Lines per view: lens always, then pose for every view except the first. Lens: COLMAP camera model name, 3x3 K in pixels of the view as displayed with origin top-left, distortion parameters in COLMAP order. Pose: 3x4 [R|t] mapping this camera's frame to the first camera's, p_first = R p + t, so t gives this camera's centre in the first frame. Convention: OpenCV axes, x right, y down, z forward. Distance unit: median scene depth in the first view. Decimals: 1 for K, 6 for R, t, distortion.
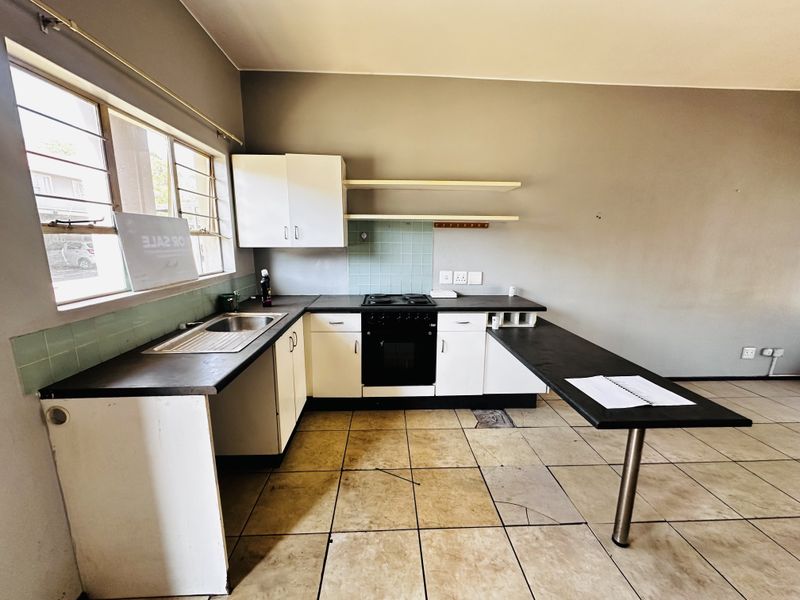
lens RADIAL K [[318.0, 0, 400.0], [0, 318.0, 300.0], [0, 0, 1]] dist [-0.001173, -0.000229]
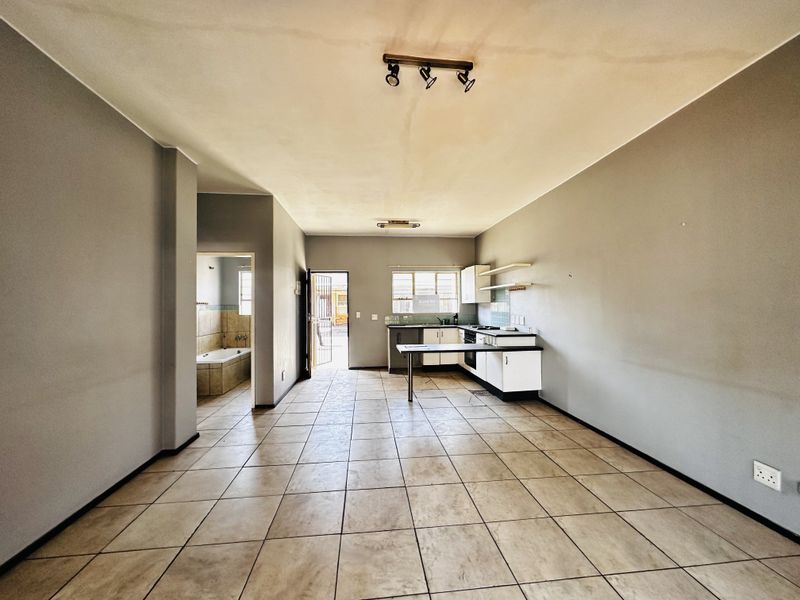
lens RADIAL K [[318.0, 0, 400.0], [0, 318.0, 300.0], [0, 0, 1]] dist [-0.001173, -0.000229]
pose [[0.060683, -0.024495, -0.997857, 2.789287], [-0.173189, 0.984277, -0.034693, -0.015916], [0.983017, 0.174923, 0.055487, 0.454501]]
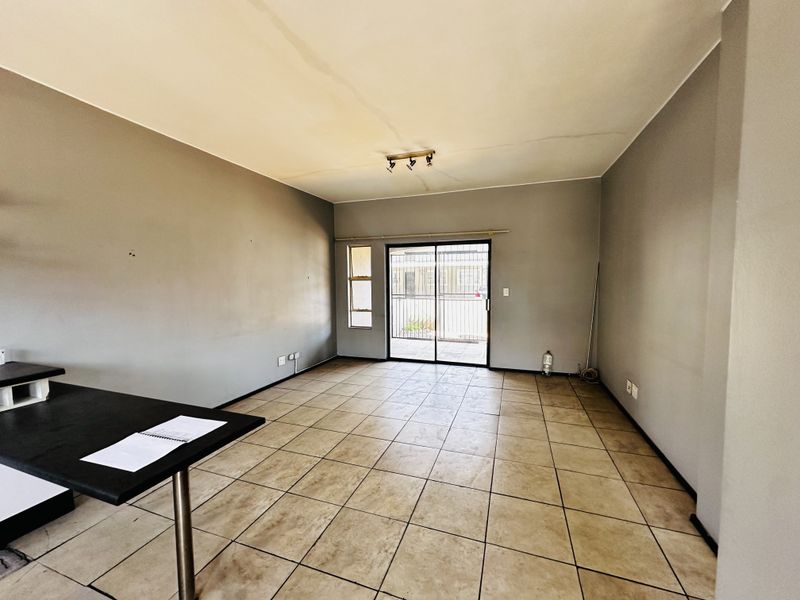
lens RADIAL K [[318.0, 0, 400.0], [0, 318.0, 300.0], [0, 0, 1]] dist [-0.001173, -0.000229]
pose [[0.384042, -0.067923, 0.920814, 0.114913], [0.180092, 0.983647, -0.002552, 0.011389], [-0.905582, 0.166811, 0.389994, -0.039474]]
